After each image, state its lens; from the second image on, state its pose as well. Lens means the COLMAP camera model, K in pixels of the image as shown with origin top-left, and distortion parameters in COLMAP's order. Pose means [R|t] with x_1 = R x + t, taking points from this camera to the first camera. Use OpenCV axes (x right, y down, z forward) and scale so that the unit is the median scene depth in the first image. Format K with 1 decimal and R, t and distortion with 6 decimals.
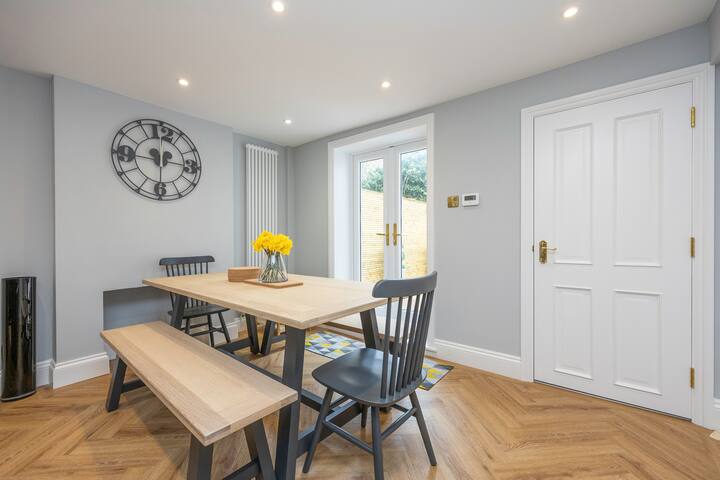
lens RADIAL K [[299.7, 0, 355.3], [0, 299.7, 239.7], [0, 0, 1]] dist [-0.004613, 0.001109]
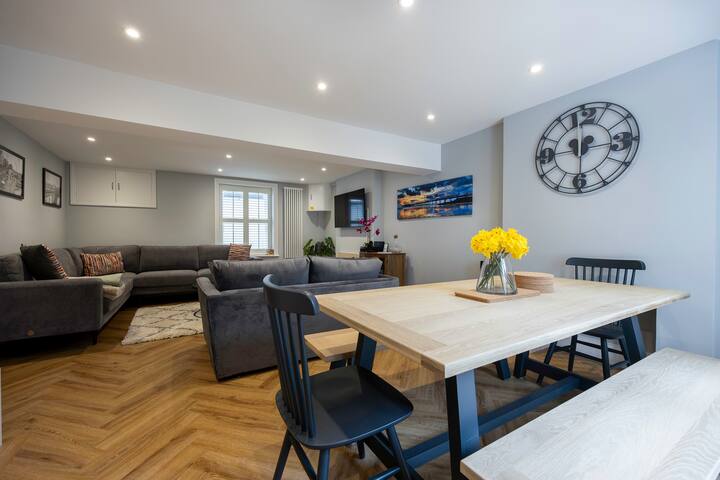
lens RADIAL K [[299.7, 0, 362.9], [0, 299.7, 240.1], [0, 0, 1]] dist [-0.004613, 0.001109]
pose [[-0.320539, 0.008658, -0.947196, 0.409105], [-0.003156, 0.999943, 0.010208, 0.001095], [0.947230, 0.006261, -0.320493, 0.667301]]
